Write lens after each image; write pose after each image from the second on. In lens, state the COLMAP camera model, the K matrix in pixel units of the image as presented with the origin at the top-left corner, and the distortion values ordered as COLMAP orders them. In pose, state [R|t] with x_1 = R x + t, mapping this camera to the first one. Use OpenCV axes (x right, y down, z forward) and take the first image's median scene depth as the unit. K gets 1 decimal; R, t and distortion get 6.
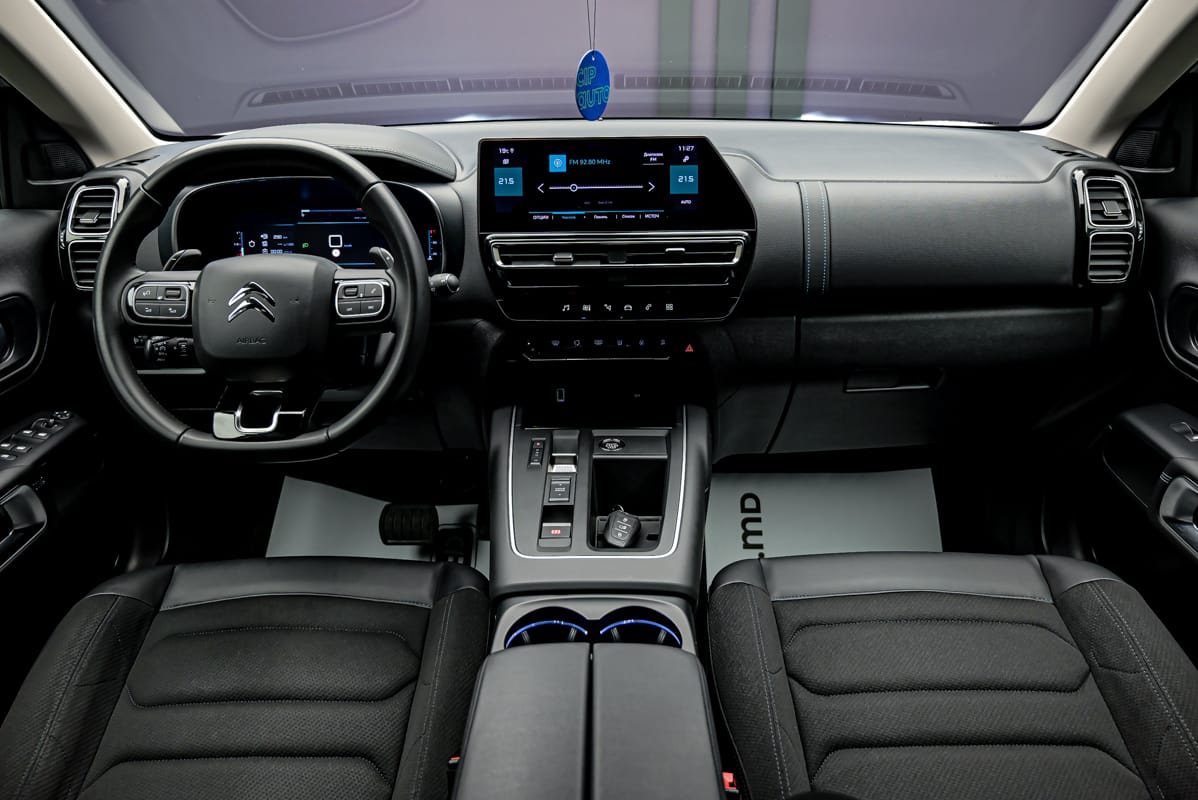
lens RADIAL K [[914.7, 0, 599.5], [0, 914.7, 399.1], [0, 0, 1]] dist [-0.001079, 0.000272]
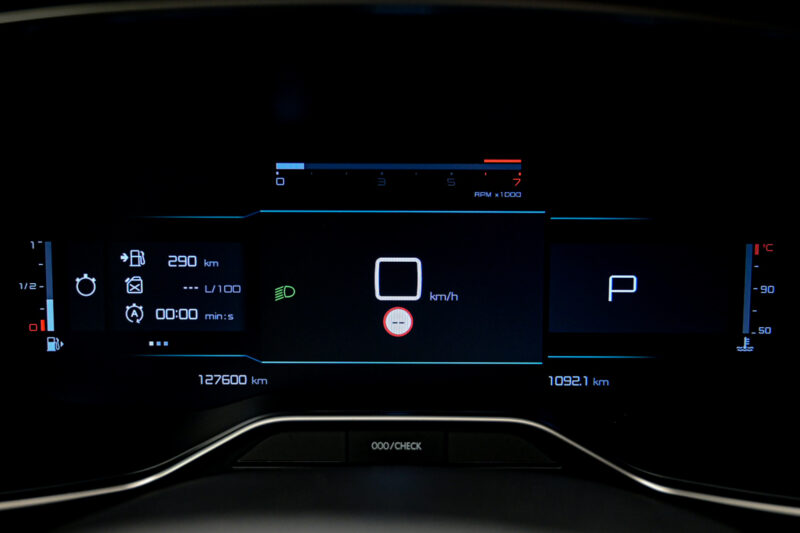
lens RADIAL K [[756.4, 0, 400.3], [0, 756.4, 267.2], [0, 0, 1]] dist [-0.010988, 0.000000]
pose [[0.999918, 0.012775, 0.000076, -0.288155], [-0.012705, 0.995055, -0.098506, -0.154351], [-0.001334, 0.098497, 0.995136, 0.779378]]
